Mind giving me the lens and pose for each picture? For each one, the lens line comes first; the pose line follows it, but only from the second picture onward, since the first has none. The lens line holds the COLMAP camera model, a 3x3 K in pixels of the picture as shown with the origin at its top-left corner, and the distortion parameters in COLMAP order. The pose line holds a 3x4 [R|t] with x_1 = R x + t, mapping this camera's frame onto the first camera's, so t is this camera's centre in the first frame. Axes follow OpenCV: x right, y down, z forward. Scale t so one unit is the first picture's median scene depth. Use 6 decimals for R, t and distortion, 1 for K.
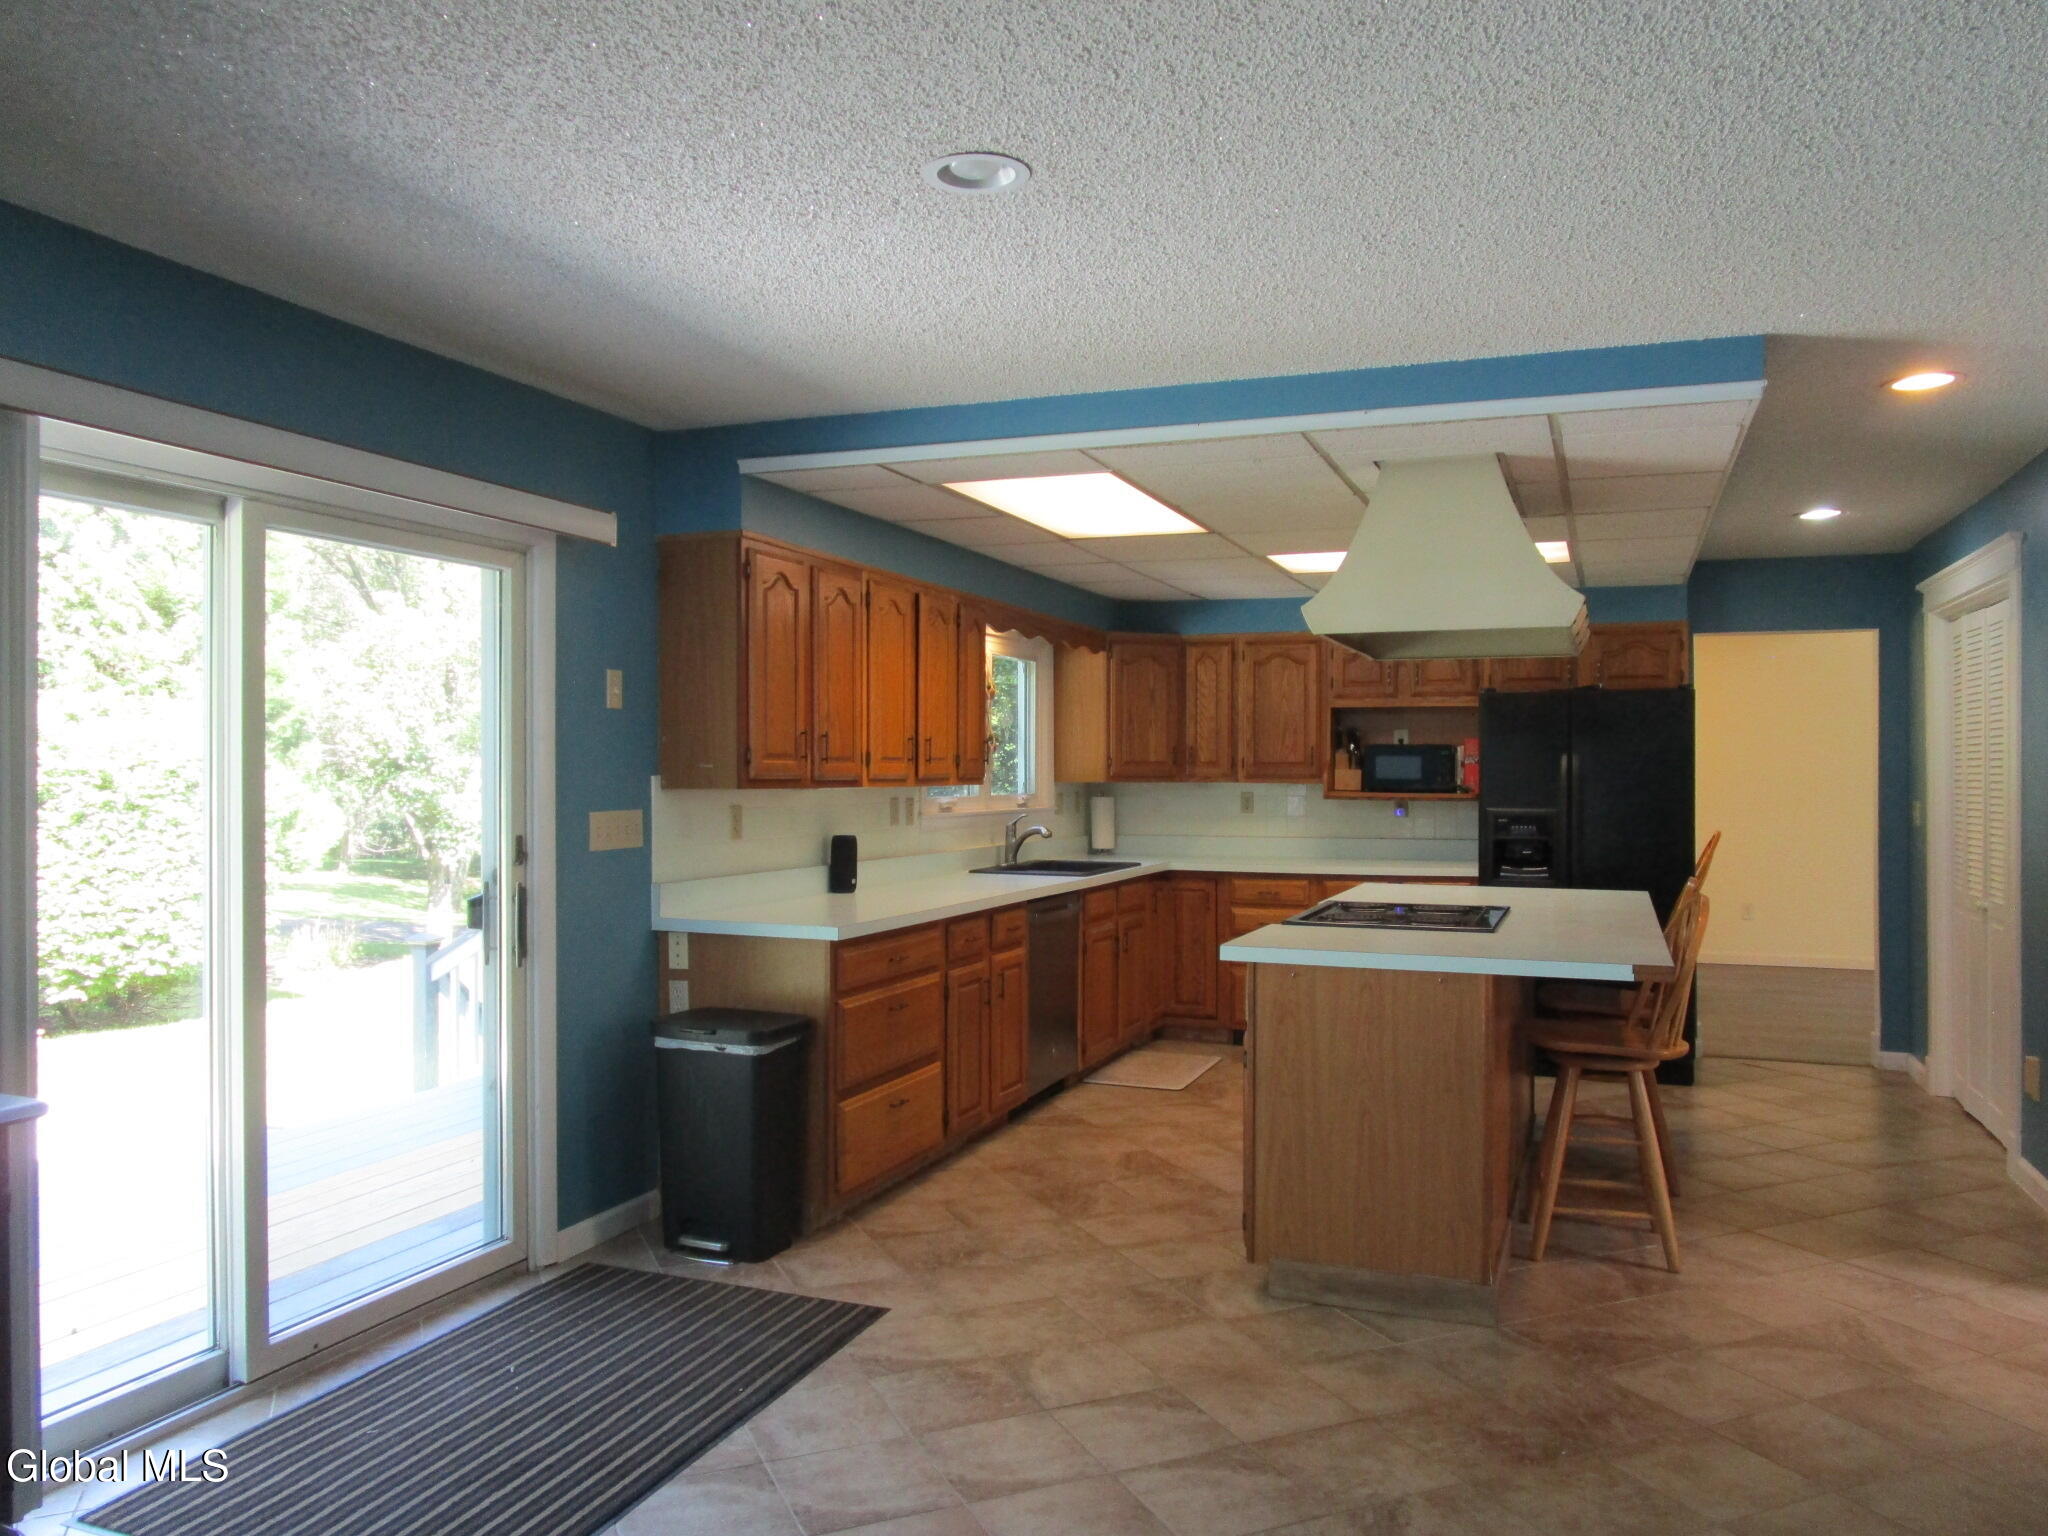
lens RADIAL K [[1471.1, 0, 1018.9], [0, 1471.1, 766.9], [0, 0, 1]] dist [-0.013803, -0.000372]
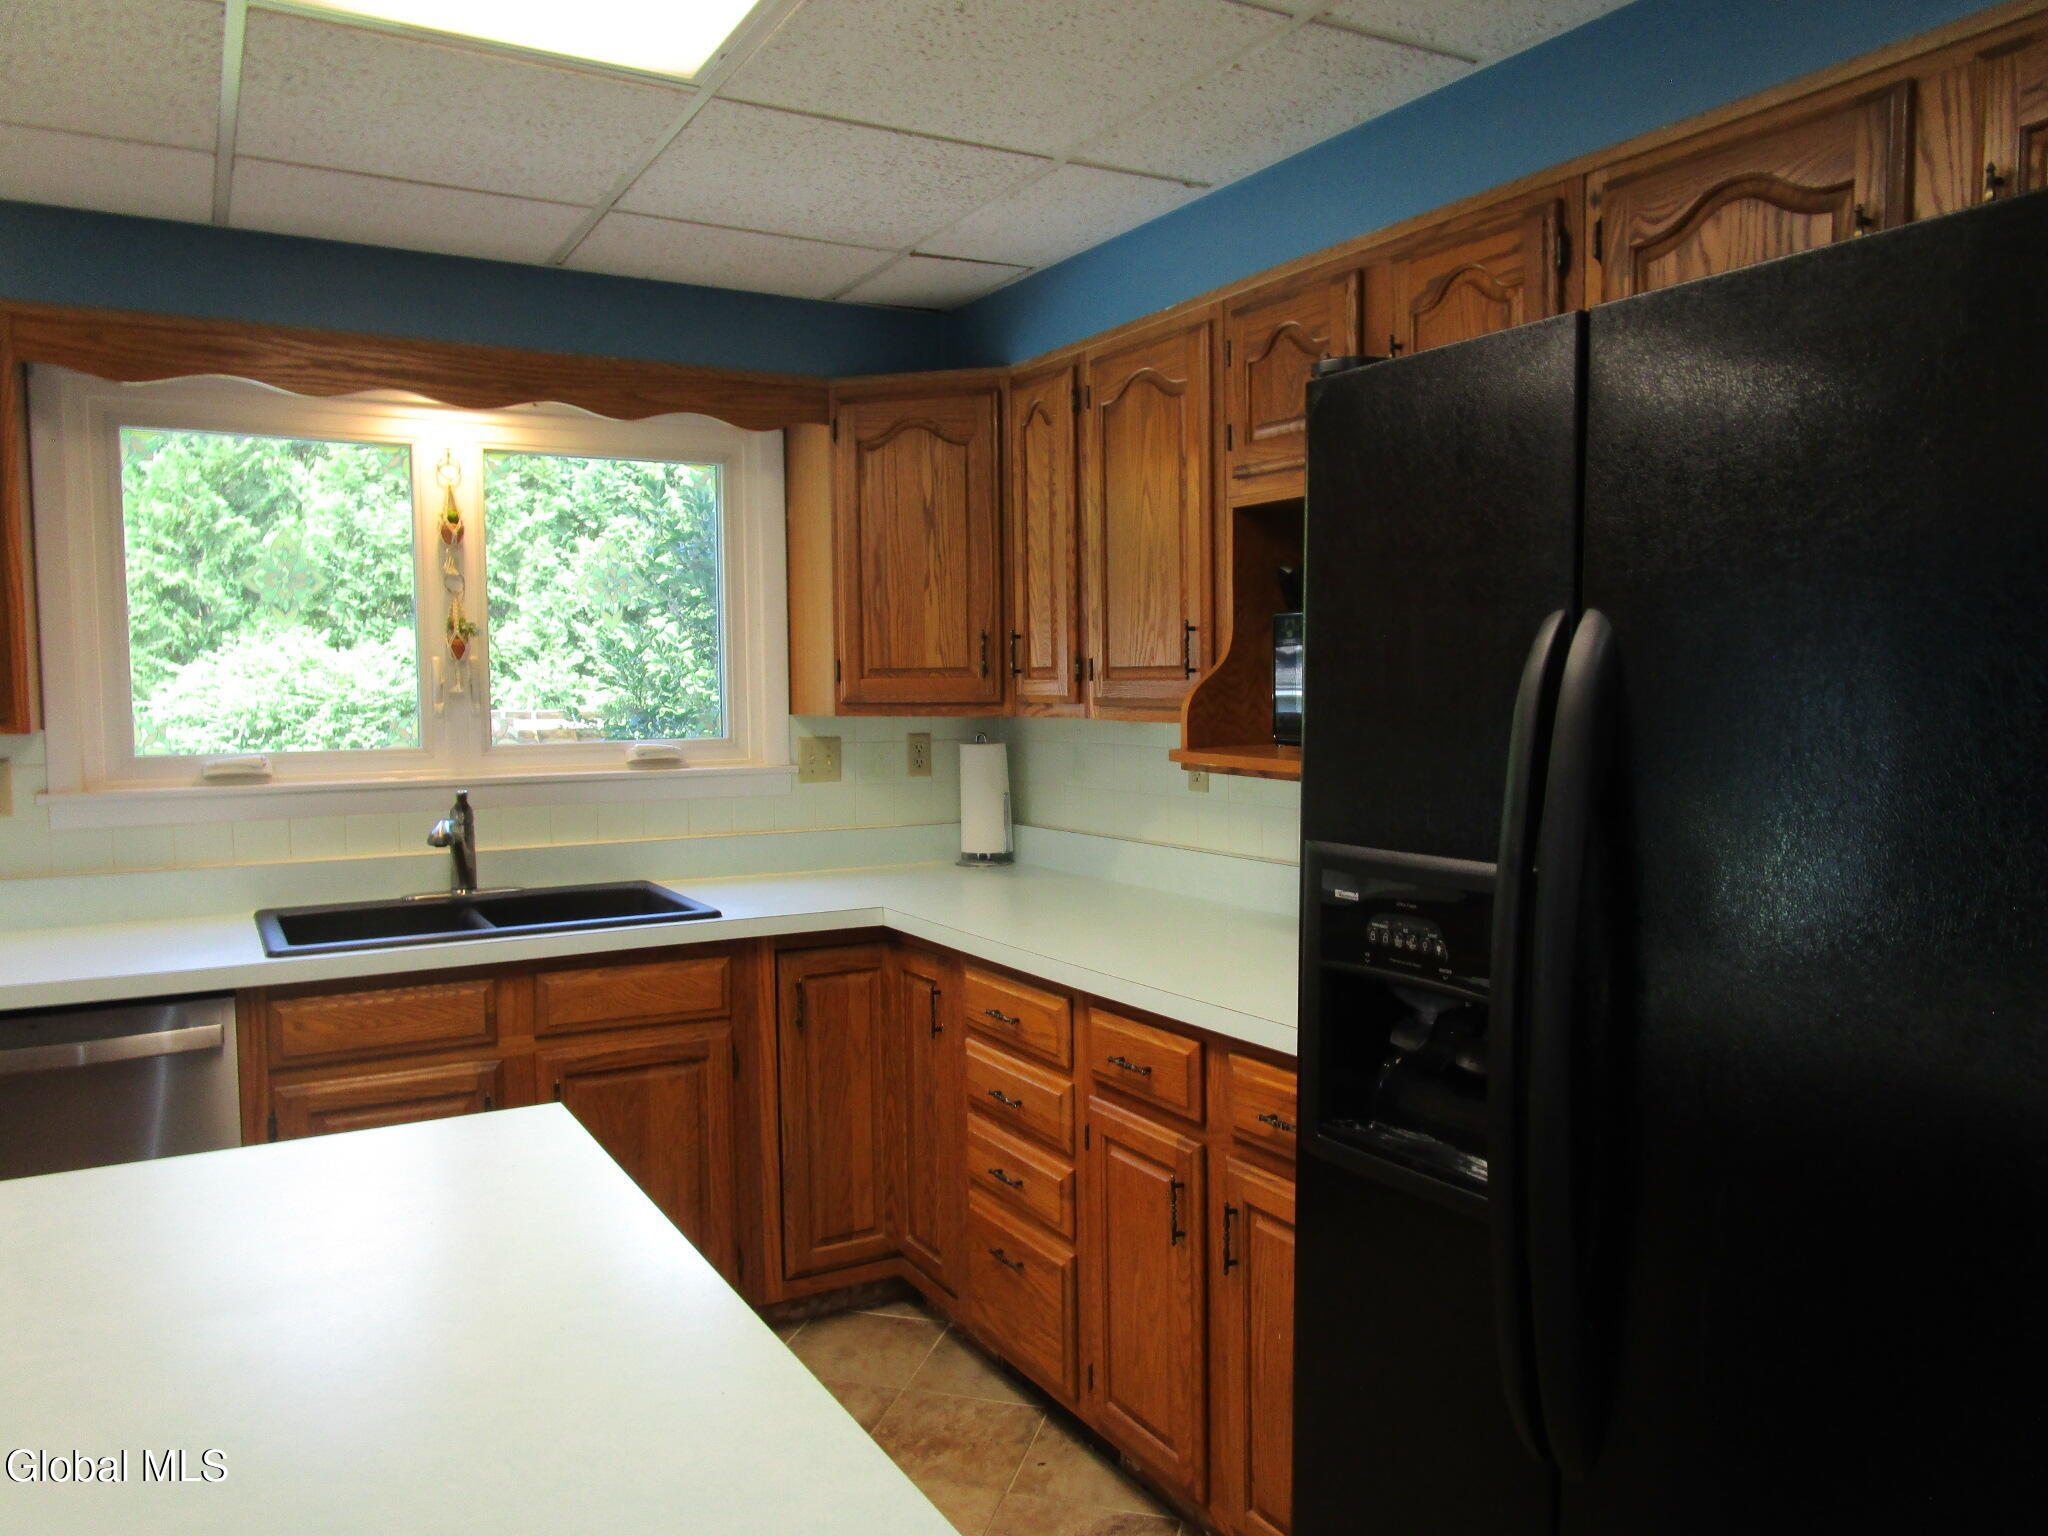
lens RADIAL K [[1471.1, 0, 1018.9], [0, 1471.1, 766.9], [0, 0, 1]] dist [-0.013803, -0.000372]
pose [[0.782050, 0.028784, -0.622551, 0.568825], [0.012651, 0.997994, 0.062035, -0.002175], [0.623088, -0.056390, 0.780117, 1.001965]]
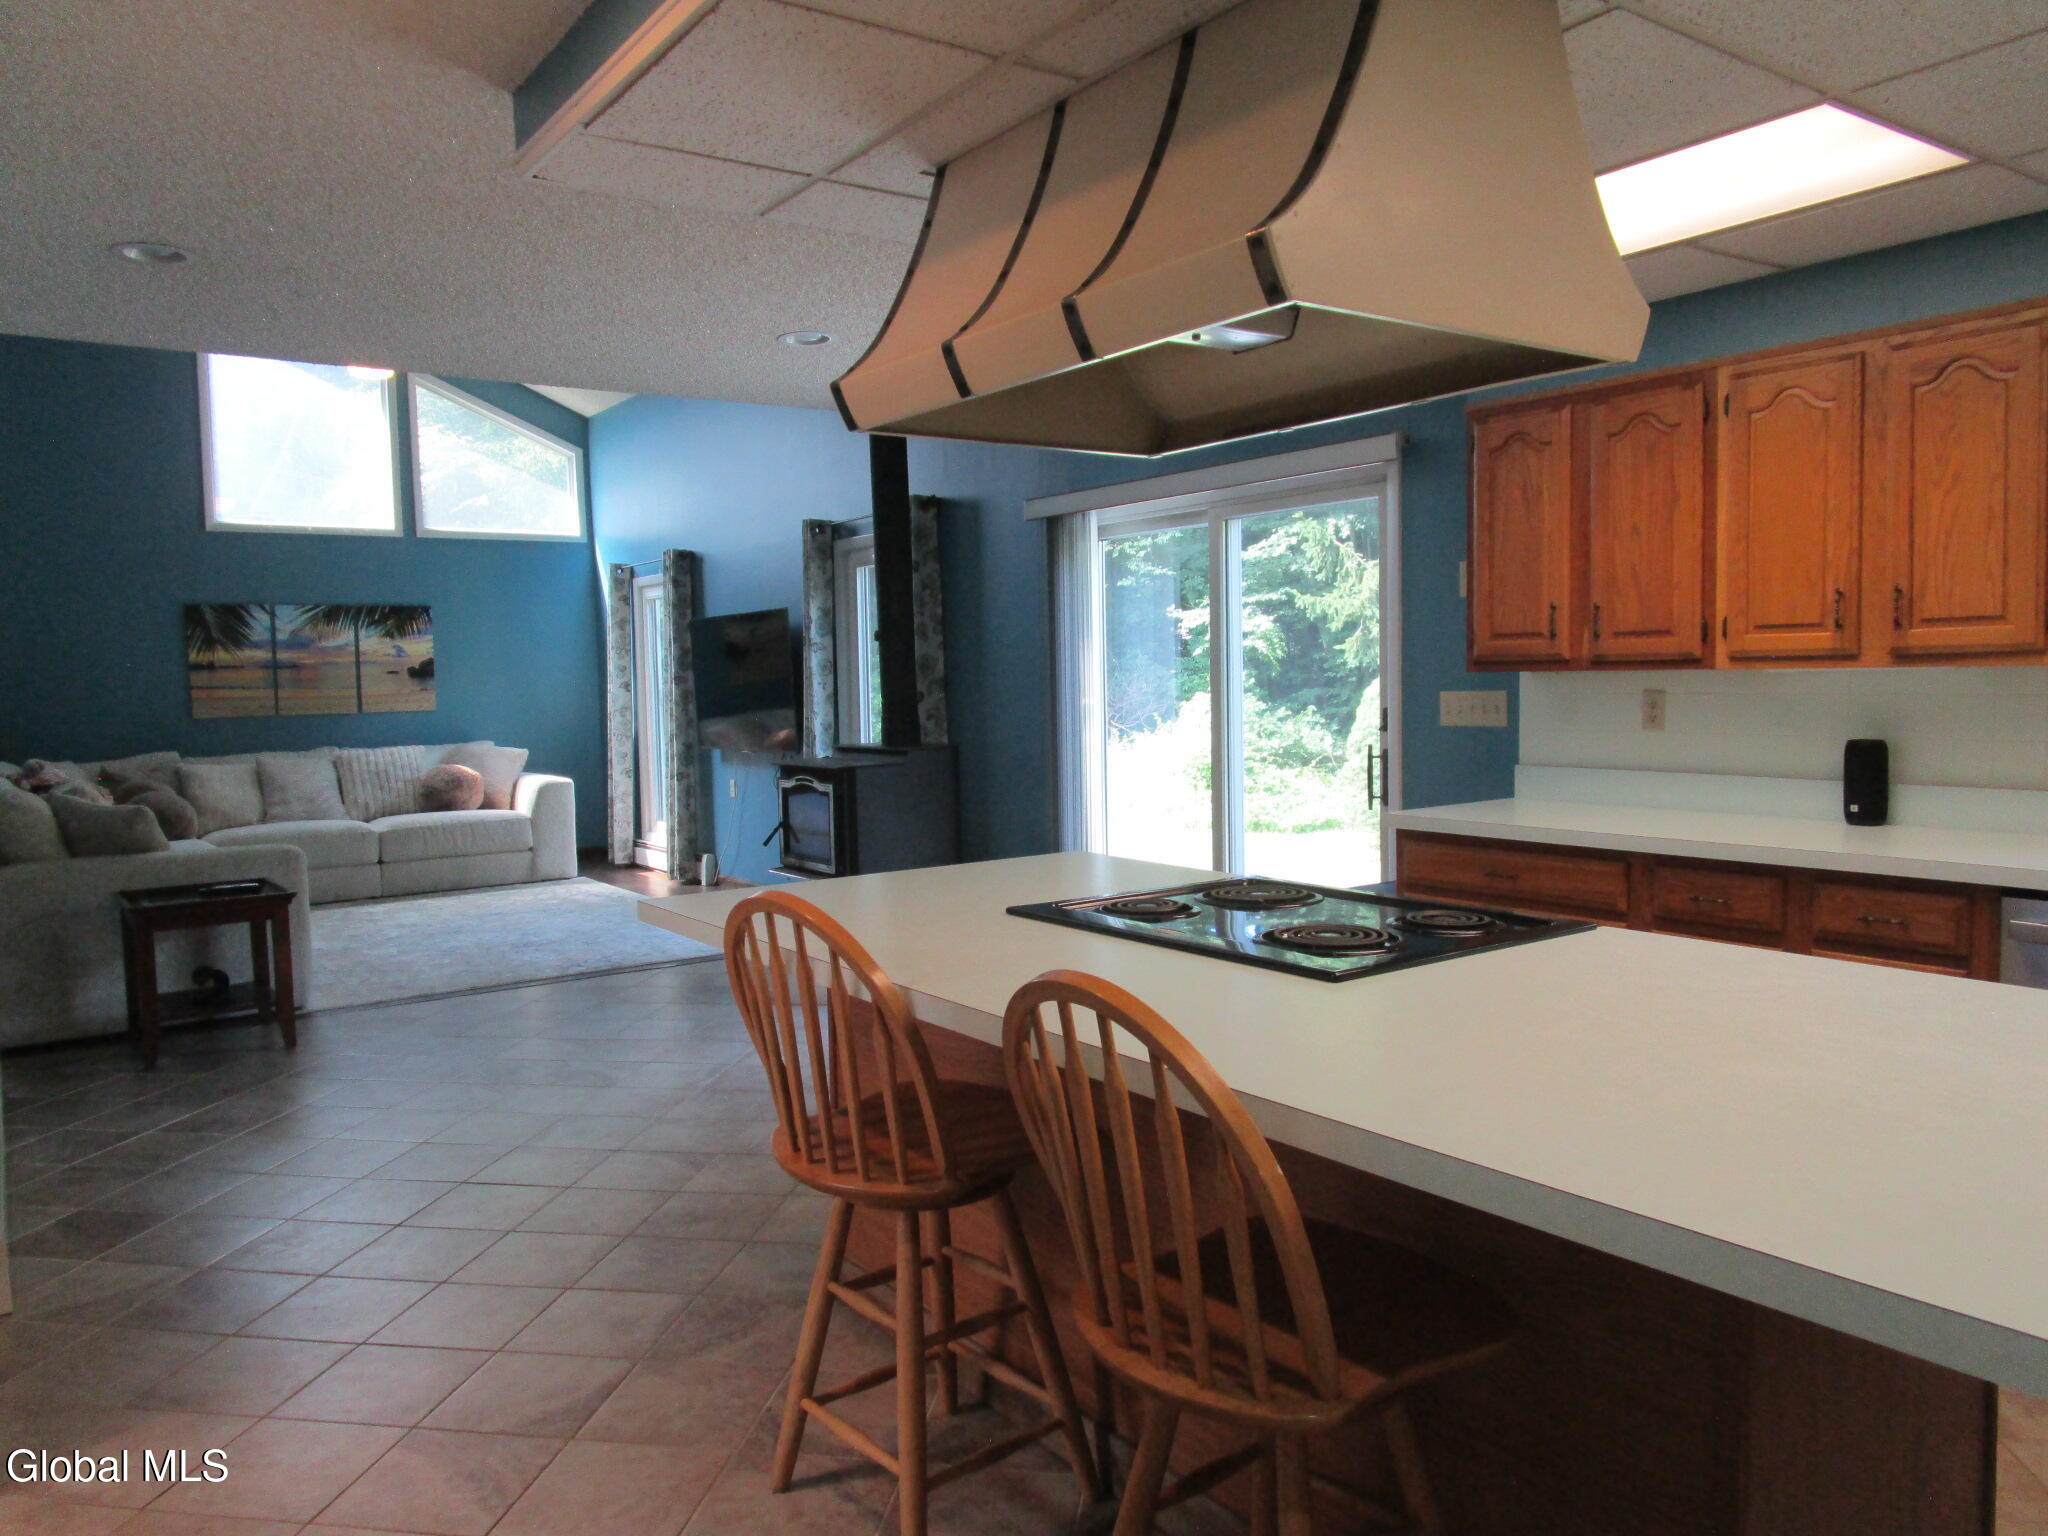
lens RADIAL K [[1457.7, 0, 1016.9], [0, 1457.7, 773.8], [0, 0, 1]] dist [-0.014341, -0.001105]
pose [[-0.540218, 0.063772, -0.839105, 0.684458], [0.015554, 0.997711, 0.065813, 0.012655], [0.841381, 0.022502, -0.539973, 1.092698]]
